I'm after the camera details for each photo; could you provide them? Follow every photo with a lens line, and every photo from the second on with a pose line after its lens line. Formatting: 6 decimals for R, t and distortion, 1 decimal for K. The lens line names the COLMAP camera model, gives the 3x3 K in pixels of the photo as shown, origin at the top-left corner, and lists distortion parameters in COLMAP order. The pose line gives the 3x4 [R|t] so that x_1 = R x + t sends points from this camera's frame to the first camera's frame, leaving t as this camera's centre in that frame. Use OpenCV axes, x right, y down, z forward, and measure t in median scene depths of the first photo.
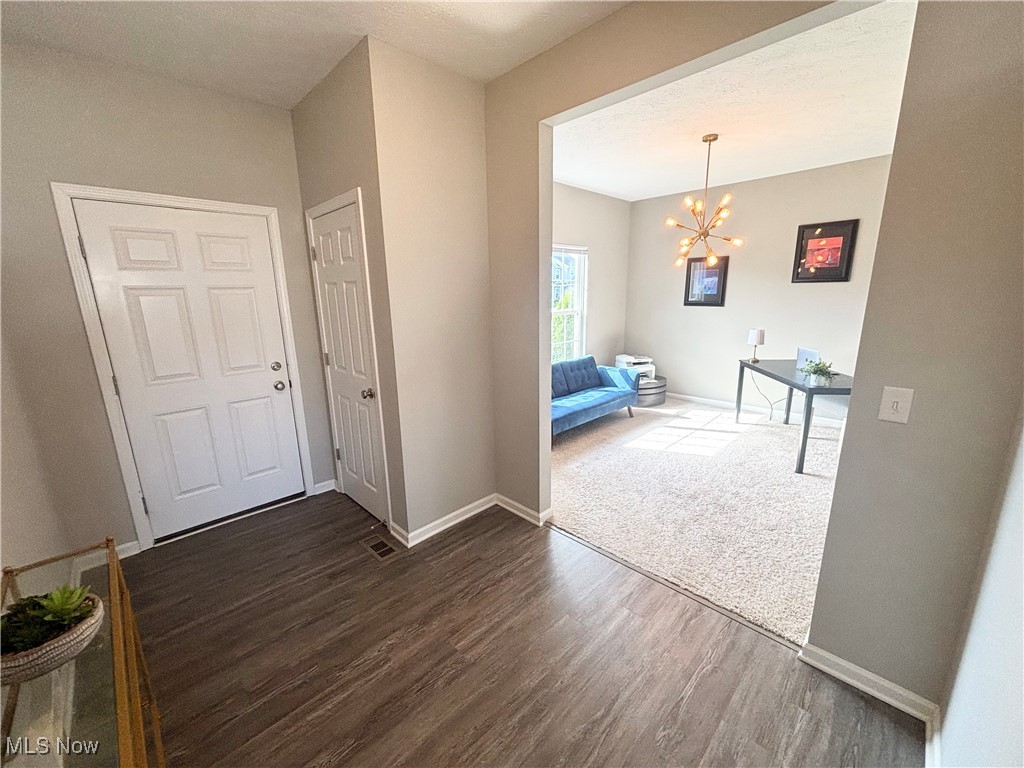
lens RADIAL K [[408.8, 0, 509.5], [0, 408.8, 384.2], [0, 0, 1]] dist [0.001596, -0.000148]
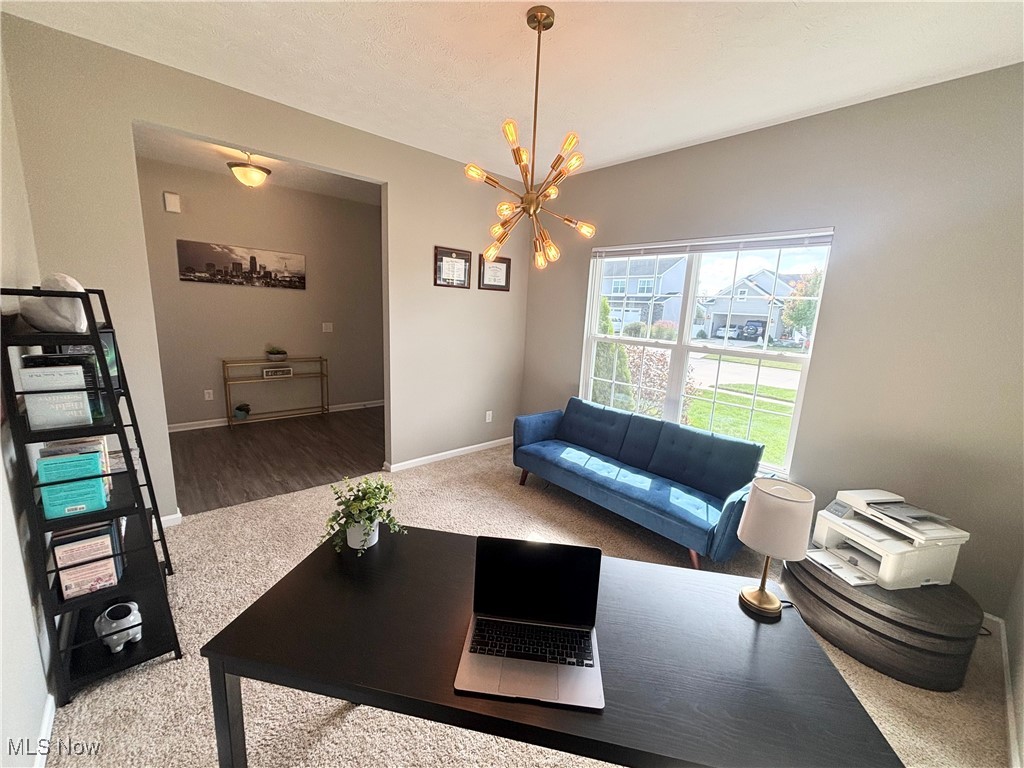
lens RADIAL K [[408.8, 0, 509.5], [0, 408.8, 384.2], [0, 0, 1]] dist [0.001596, -0.000148]
pose [[-0.041043, 0.208908, -0.977074, 0.779934], [-0.263284, 0.941075, 0.212271, -0.187798], [0.963845, 0.265960, 0.016377, 0.764465]]
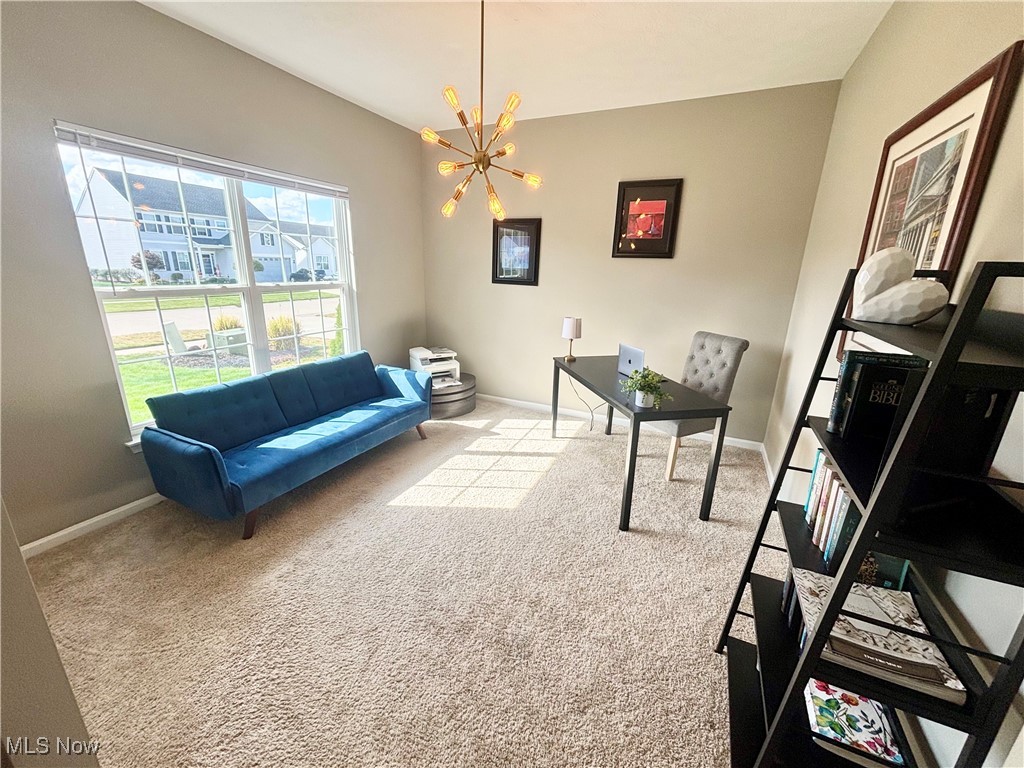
lens RADIAL K [[408.3, 0, 500.0], [0, 408.3, 382.7], [0, 0, 1]] dist [0.027706, -0.000042]
pose [[0.945629, -0.049523, 0.321456, 0.205682], [0.031476, 0.997635, 0.061101, -0.057743], [-0.323722, -0.047661, 0.944951, 0.291327]]
